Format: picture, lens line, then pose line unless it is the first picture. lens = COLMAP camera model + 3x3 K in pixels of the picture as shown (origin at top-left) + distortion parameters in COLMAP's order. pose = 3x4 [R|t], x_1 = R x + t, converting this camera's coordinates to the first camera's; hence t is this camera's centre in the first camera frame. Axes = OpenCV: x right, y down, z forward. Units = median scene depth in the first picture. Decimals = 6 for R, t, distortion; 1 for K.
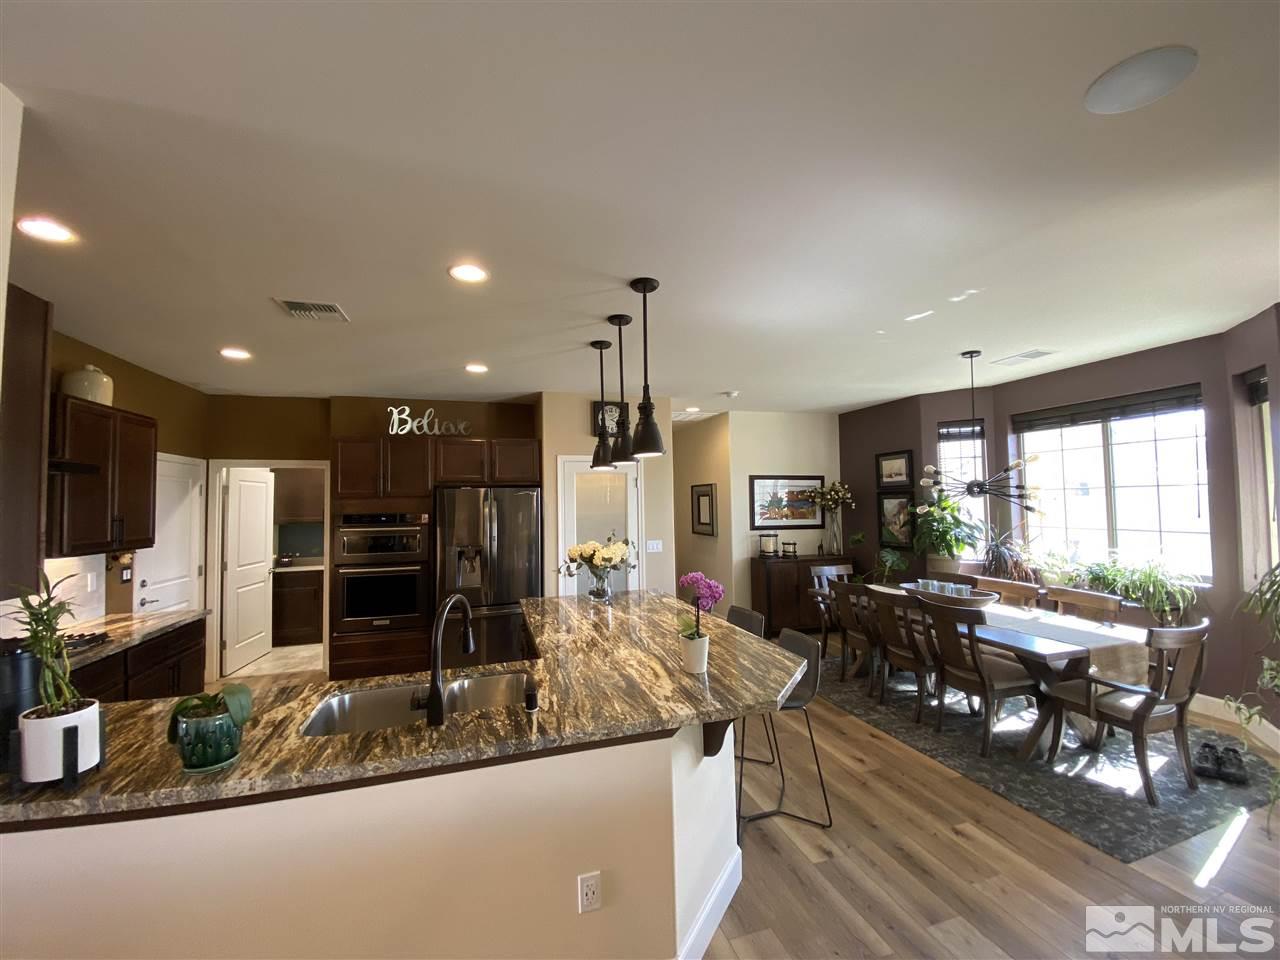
lens RADIAL K [[519.4, 0, 640.9], [0, 519.4, 482.2], [0, 0, 1]] dist [0.000925, -0.000517]
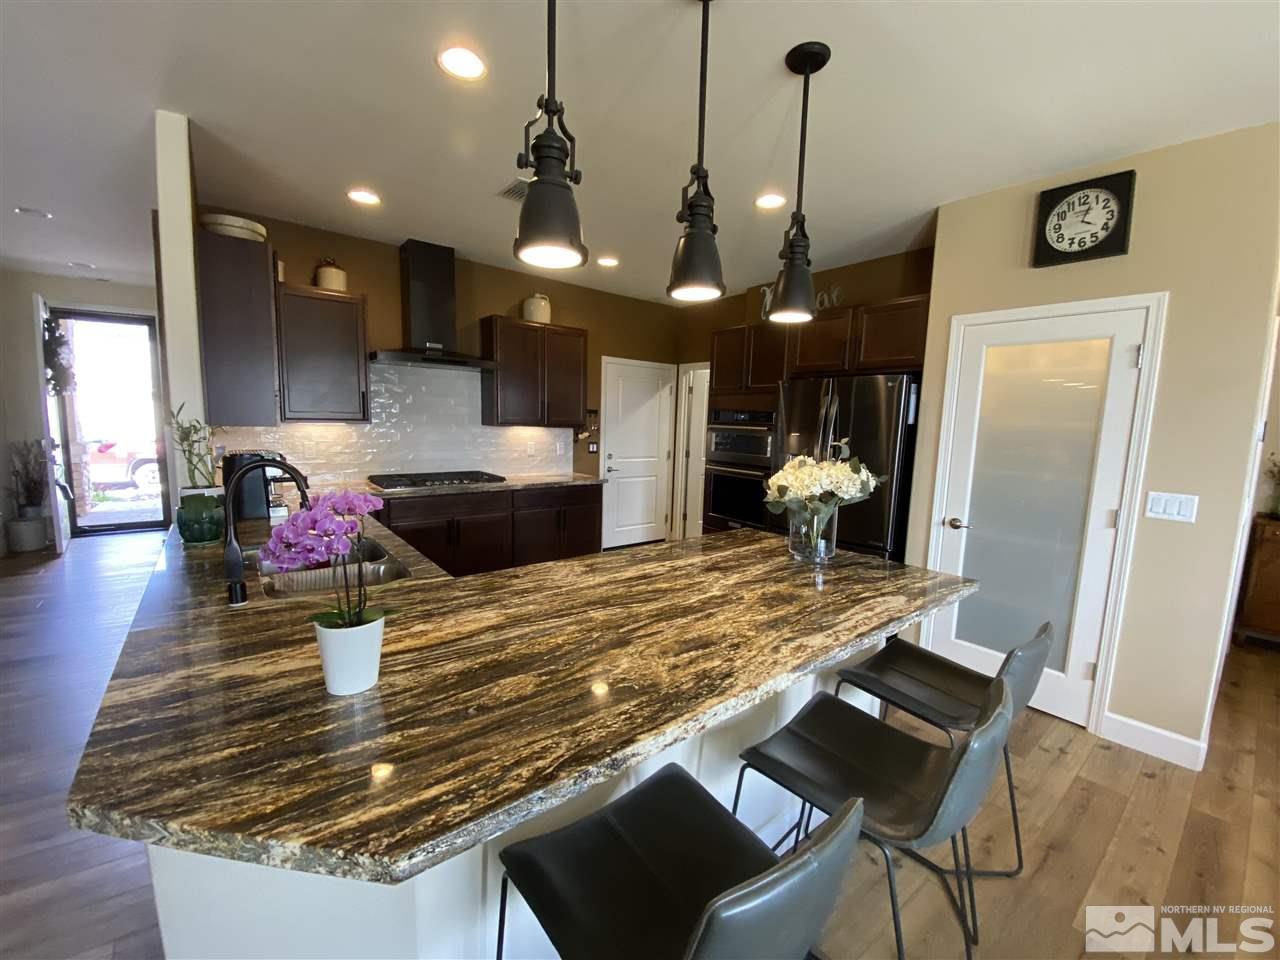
lens RADIAL K [[519.4, 0, 638.5], [0, 519.4, 478.1], [0, 0, 1]] dist [0.000925, -0.000517]
pose [[0.362589, 0.137364, -0.921770, 0.300201], [0.000537, 0.989047, 0.147601, 0.044833], [0.931949, -0.054014, 0.358544, 0.514865]]
